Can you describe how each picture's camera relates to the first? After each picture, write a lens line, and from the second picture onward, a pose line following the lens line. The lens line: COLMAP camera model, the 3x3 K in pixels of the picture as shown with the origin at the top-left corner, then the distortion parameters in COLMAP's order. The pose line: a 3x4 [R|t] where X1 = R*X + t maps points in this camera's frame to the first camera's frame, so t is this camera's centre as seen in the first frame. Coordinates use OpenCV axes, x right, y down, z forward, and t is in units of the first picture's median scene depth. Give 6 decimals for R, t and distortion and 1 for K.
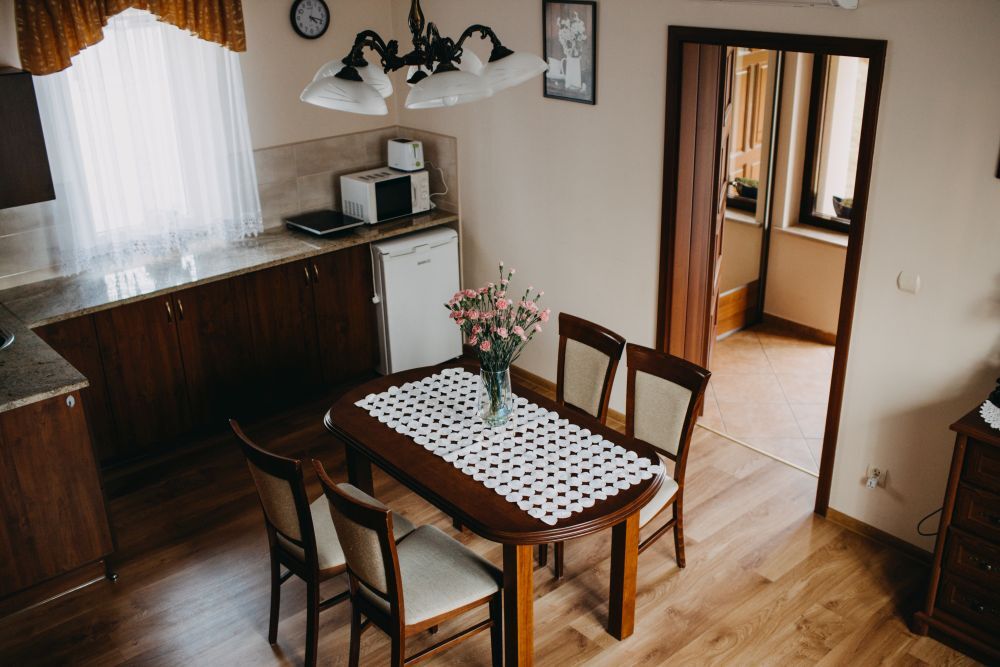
lens RADIAL K [[994.5, 0, 501.4], [0, 994.5, 331.1], [0, 0, 1]] dist [-0.049823, 0.000000]
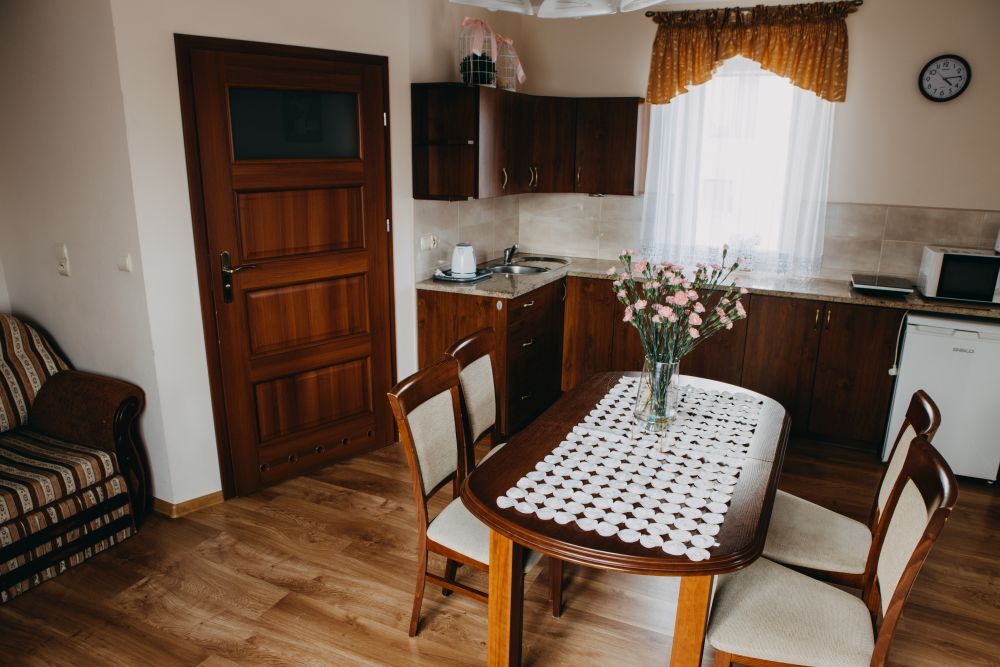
lens RADIAL K [[683.6, 0, 489.5], [0, 683.6, 351.6], [0, 0, 1]] dist [-0.090764, 0.052581]
pose [[0.388070, 0.286460, -0.875981, 0.306376], [-0.366506, 0.920049, 0.138504, 0.003653], [0.845621, 0.267303, 0.462033, 0.435453]]
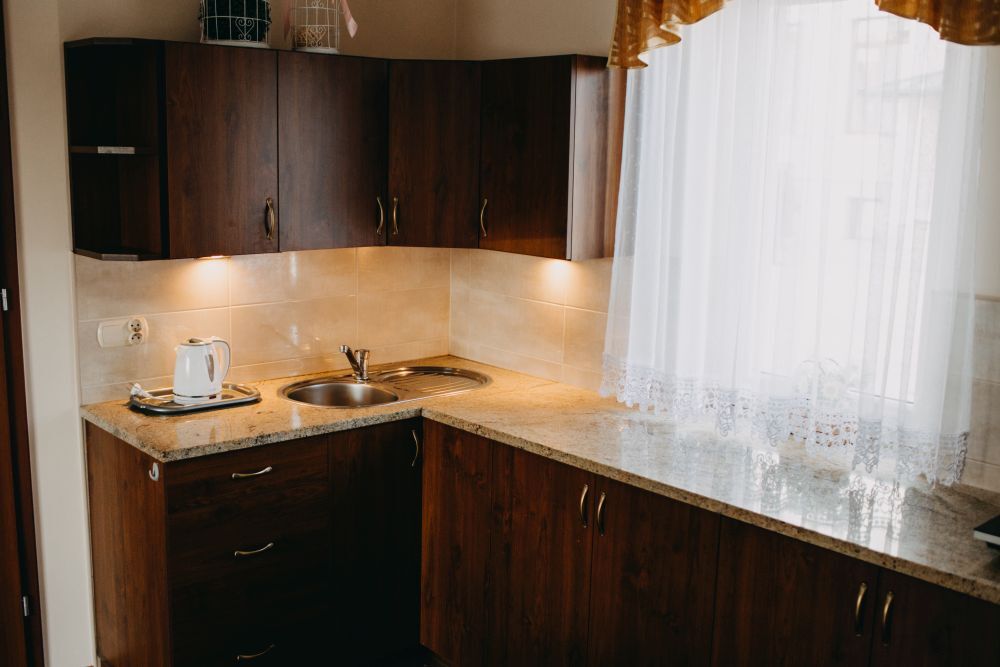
lens RADIAL K [[994.5, 0, 500.6], [0, 994.5, 333.3], [0, 0, 1]] dist [-0.049823, 0.000000]
pose [[0.024116, 0.195049, -0.980497, 0.160045], [-0.398557, 0.901345, 0.169500, -0.169623], [0.916826, 0.386696, 0.099475, 0.849756]]
